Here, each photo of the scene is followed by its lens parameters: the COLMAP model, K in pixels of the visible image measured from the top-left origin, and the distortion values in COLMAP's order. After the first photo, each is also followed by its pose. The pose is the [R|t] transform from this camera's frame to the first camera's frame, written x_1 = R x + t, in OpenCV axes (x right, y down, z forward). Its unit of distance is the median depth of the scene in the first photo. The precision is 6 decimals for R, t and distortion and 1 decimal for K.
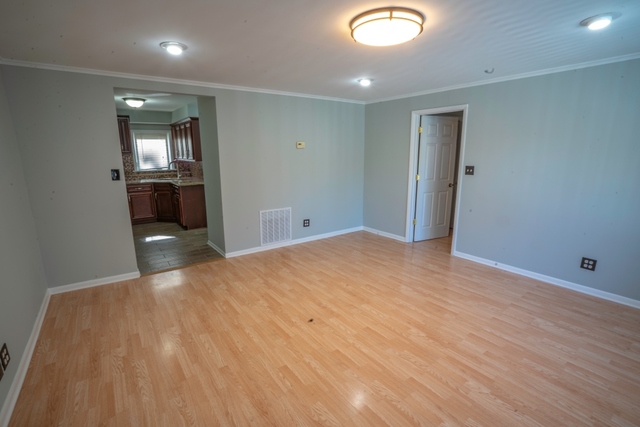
lens RADIAL K [[302.0, 0, 314.4], [0, 302.0, 214.2], [0, 0, 1]] dist [-0.039055, 0.013019]
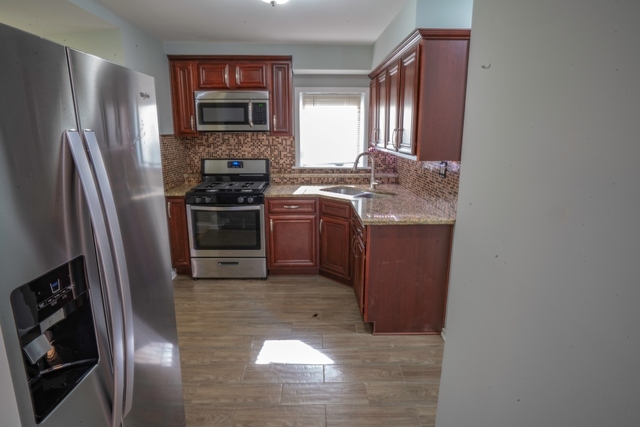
lens RADIAL K [[354.5, 0, 314.9], [0, 354.5, 207.2], [0, 0, 1]] dist [-0.018752, 0.003416]
pose [[0.823545, 0.129539, -0.552262, -0.222253], [-0.124068, 0.991138, 0.047468, -0.108993], [0.553517, 0.029426, 0.832318, 0.503812]]
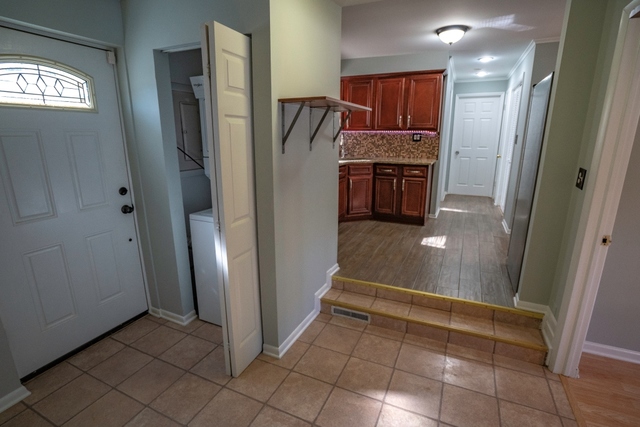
lens RADIAL K [[320.7, 0, 320.3], [0, 320.7, 207.8], [0, 0, 1]] dist [-0.036032, 0.006087]
pose [[0.872520, -0.106021, 0.476936, -0.886223], [0.097047, 0.994329, 0.043496, -0.043159], [-0.478843, 0.008334, 0.877861, 0.389075]]
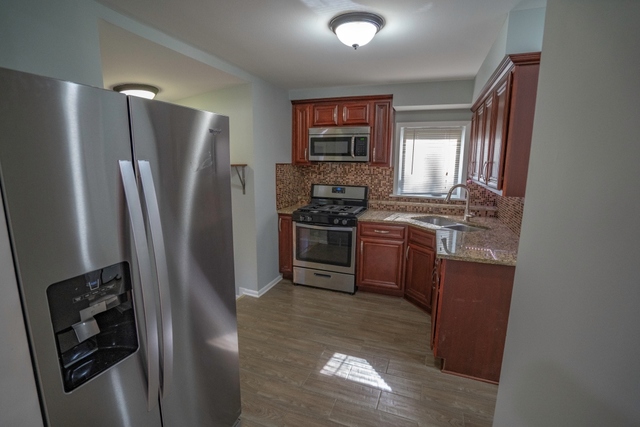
lens RADIAL K [[302.0, 0, 319.6], [0, 302.0, 213.1], [0, 0, 1]] dist [-0.039055, 0.013019]
pose [[0.557772, 0.157498, -0.814914, -0.206421], [-0.185936, 0.980588, 0.062253, -0.121280], [0.808899, 0.116799, 0.576229, 0.560477]]
